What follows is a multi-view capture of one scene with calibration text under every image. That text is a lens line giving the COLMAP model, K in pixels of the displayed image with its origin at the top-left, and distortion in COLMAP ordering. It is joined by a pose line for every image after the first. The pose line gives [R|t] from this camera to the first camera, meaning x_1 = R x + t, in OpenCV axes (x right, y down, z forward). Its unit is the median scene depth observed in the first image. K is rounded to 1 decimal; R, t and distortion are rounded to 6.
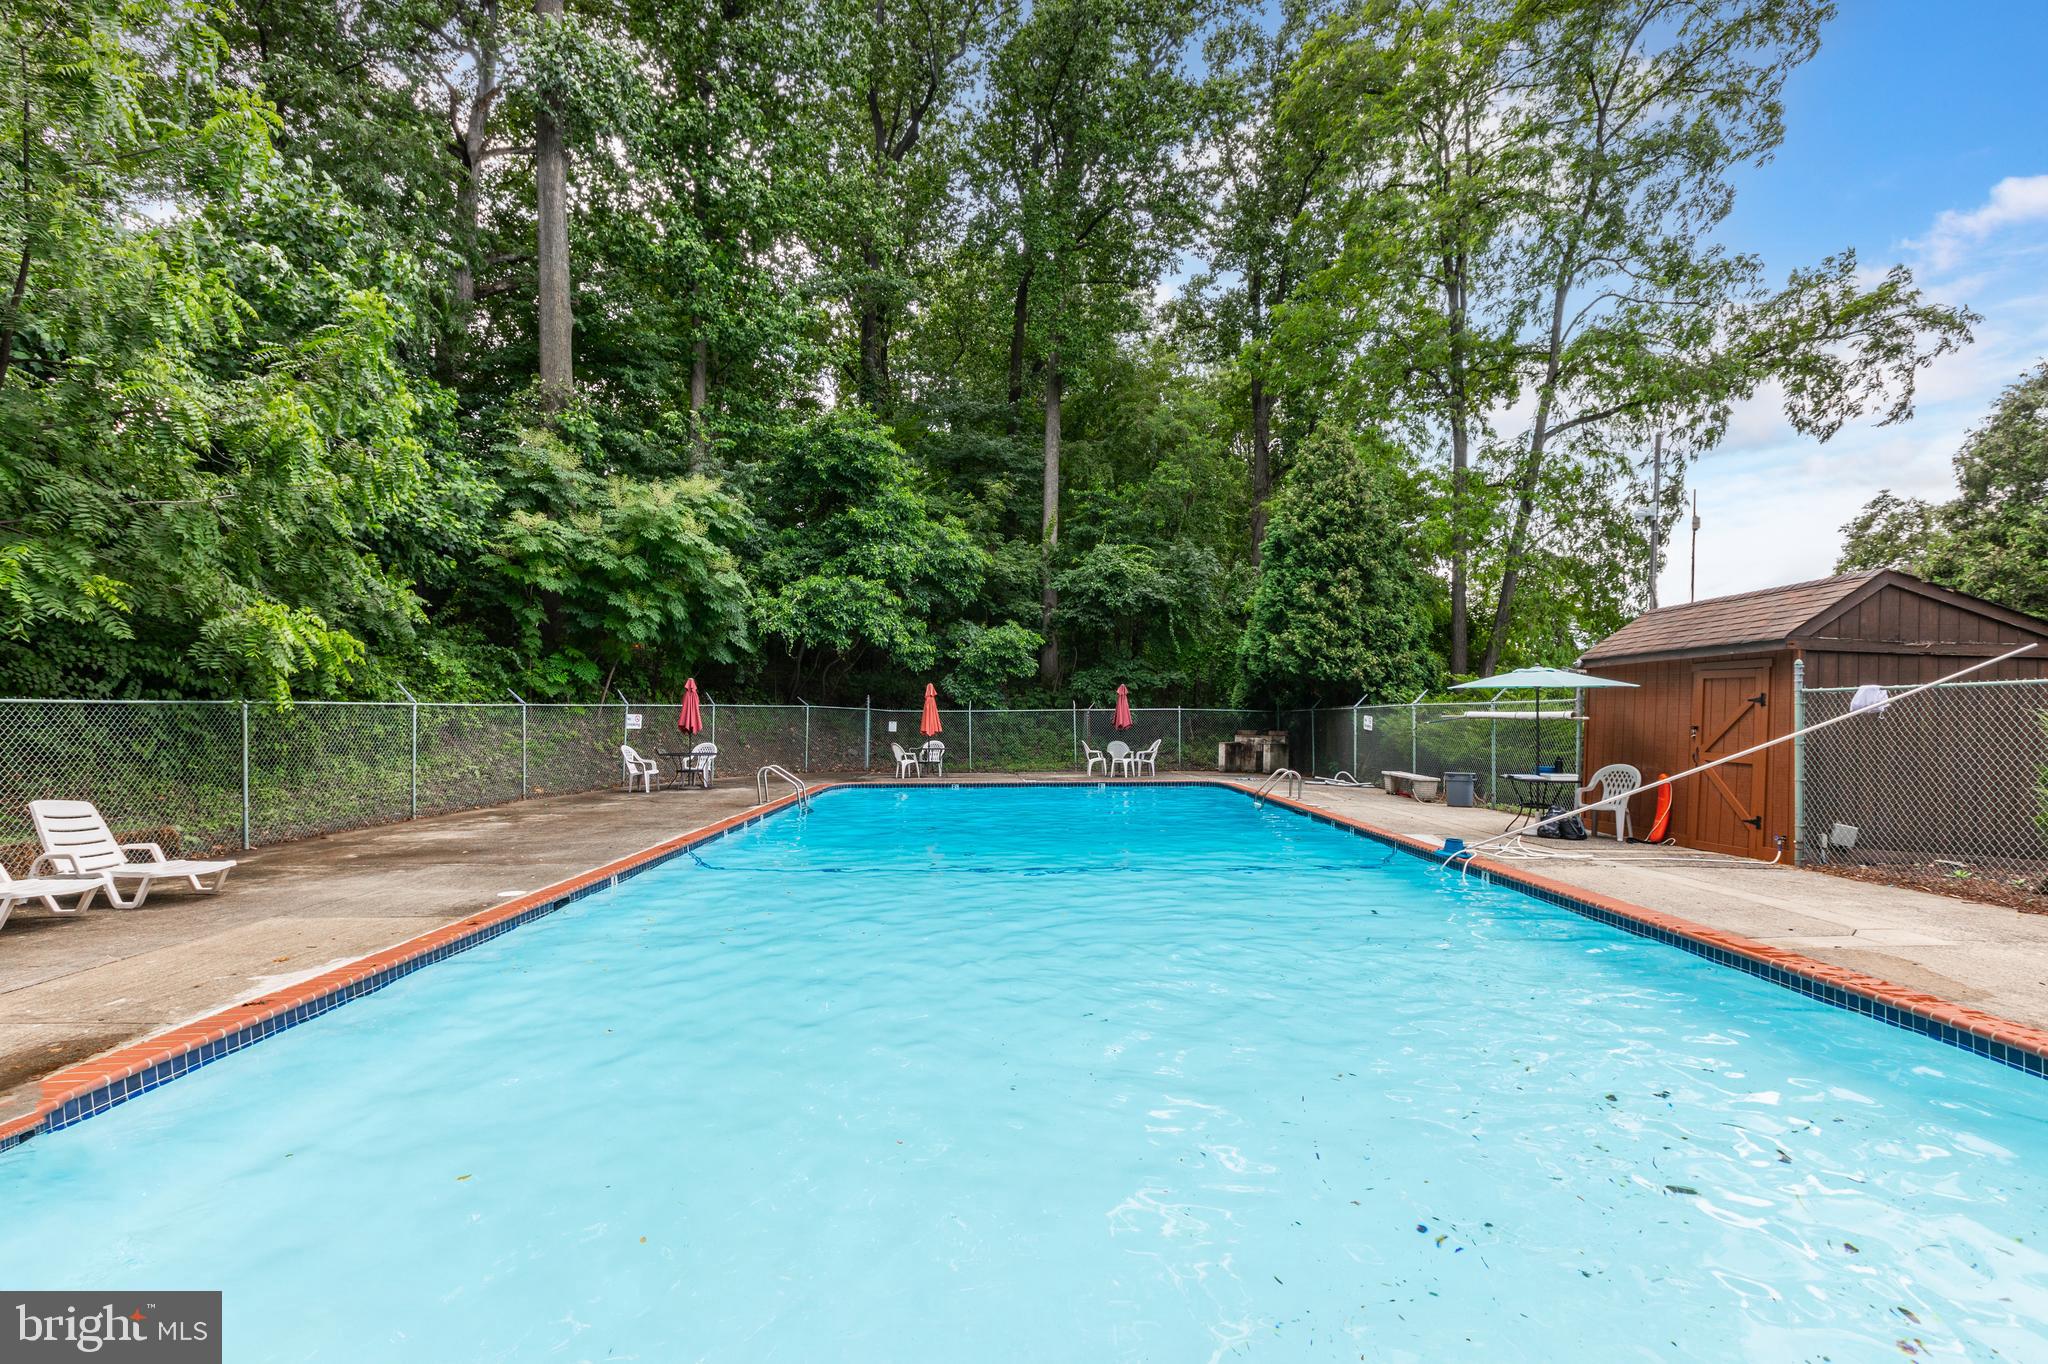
lens RADIAL K [[954.3, 0, 1024.3], [0, 954.3, 704.3], [0, 0, 1]] dist [-0.011035, 0.003169]
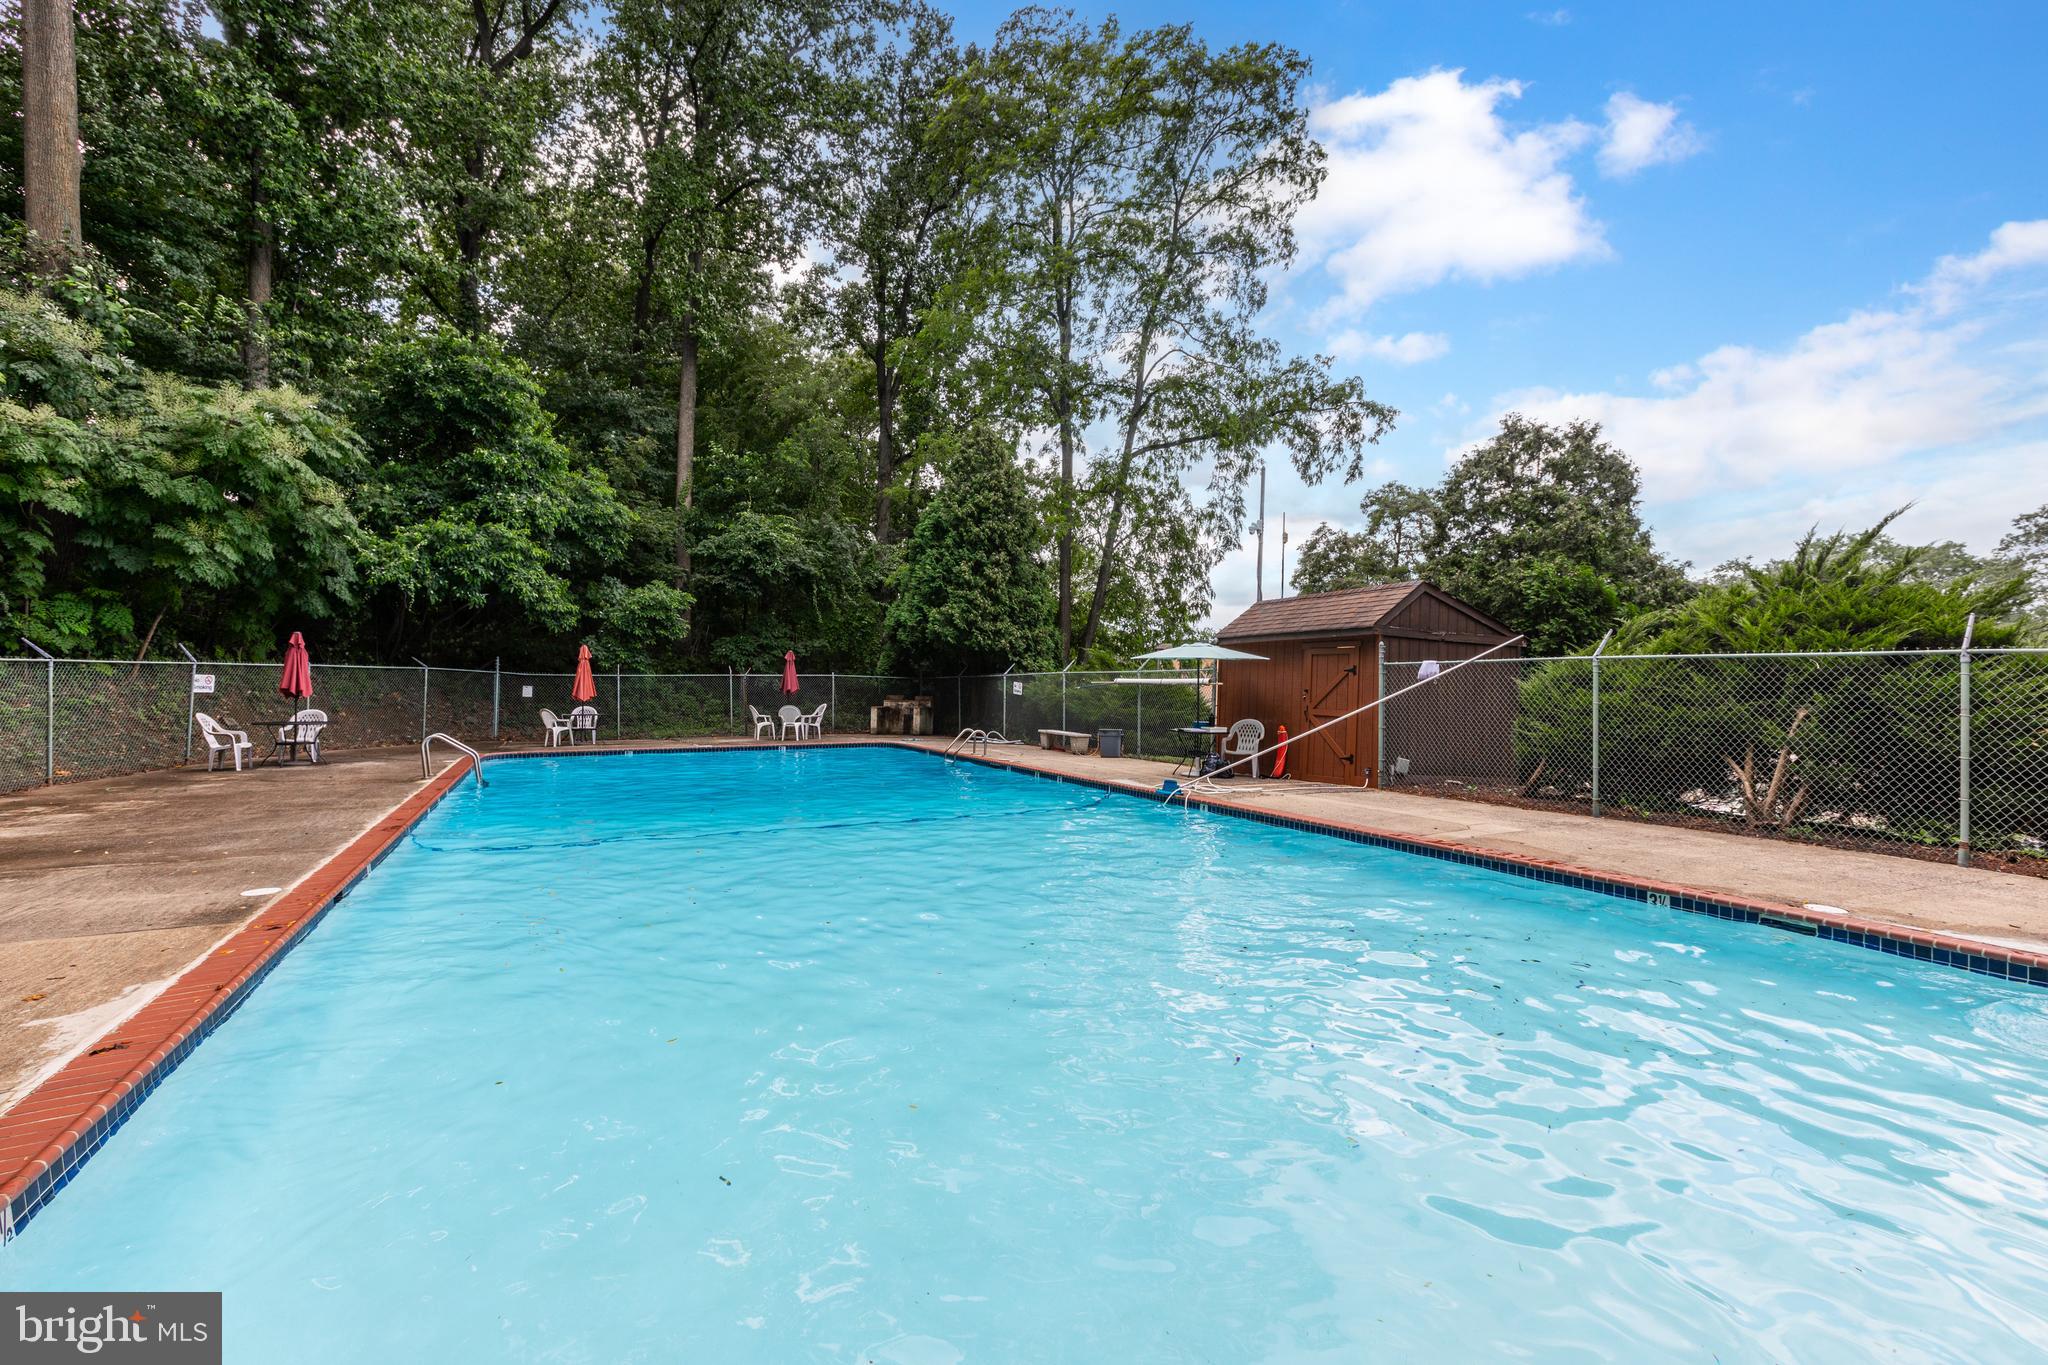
lens RADIAL K [[904.0, 0, 1023.3], [0, 904.0, 677.7], [0, 0, 1]] dist [-0.008894, -0.000463]
pose [[0.897436, 0.008596, 0.441061, -0.104416], [-0.010619, 0.999941, 0.002120, 0.003770], [-0.441017, -0.006586, 0.897475, 0.014517]]
